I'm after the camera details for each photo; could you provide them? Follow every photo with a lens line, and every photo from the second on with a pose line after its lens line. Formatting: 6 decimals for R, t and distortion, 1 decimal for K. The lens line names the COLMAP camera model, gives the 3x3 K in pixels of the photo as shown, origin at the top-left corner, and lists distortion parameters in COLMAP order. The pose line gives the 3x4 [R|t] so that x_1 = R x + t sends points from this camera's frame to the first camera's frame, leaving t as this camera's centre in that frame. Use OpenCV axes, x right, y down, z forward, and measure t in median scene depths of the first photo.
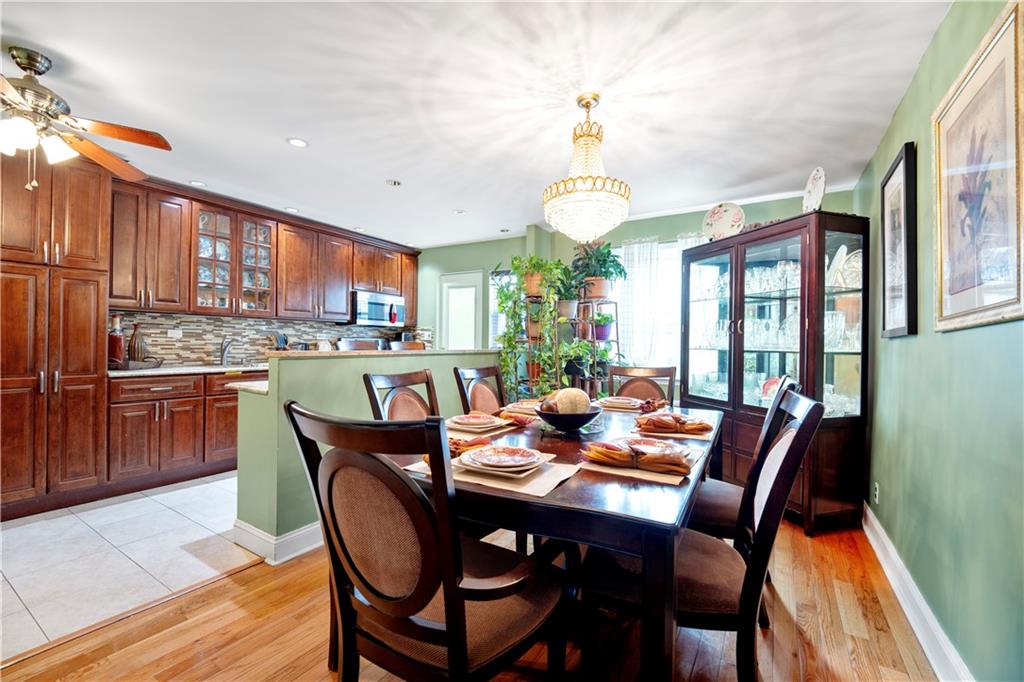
lens RADIAL K [[431.4, 0, 512.0], [0, 431.4, 341.0], [0, 0, 1]] dist [-0.014586, -0.000402]
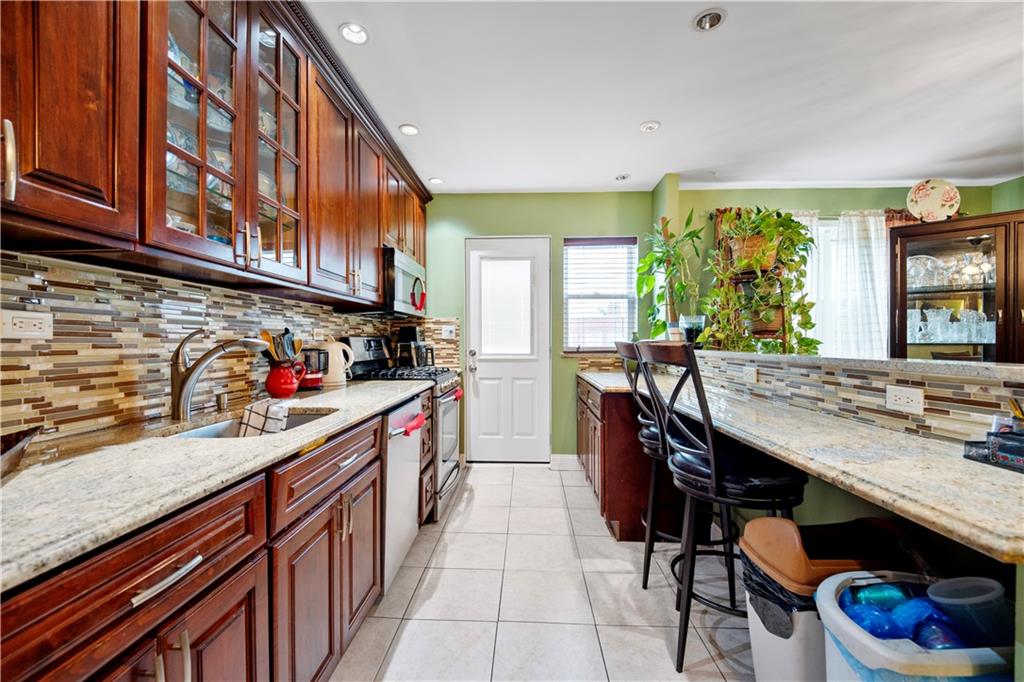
lens RADIAL K [[431.4, 0, 512.0], [0, 431.4, 341.0], [0, 0, 1]] dist [-0.014586, -0.000402]
pose [[0.871513, -0.016396, 0.490098, -0.610075], [0.013217, 0.999863, 0.009946, -0.005519], [-0.490194, -0.002190, 0.871611, 0.576684]]
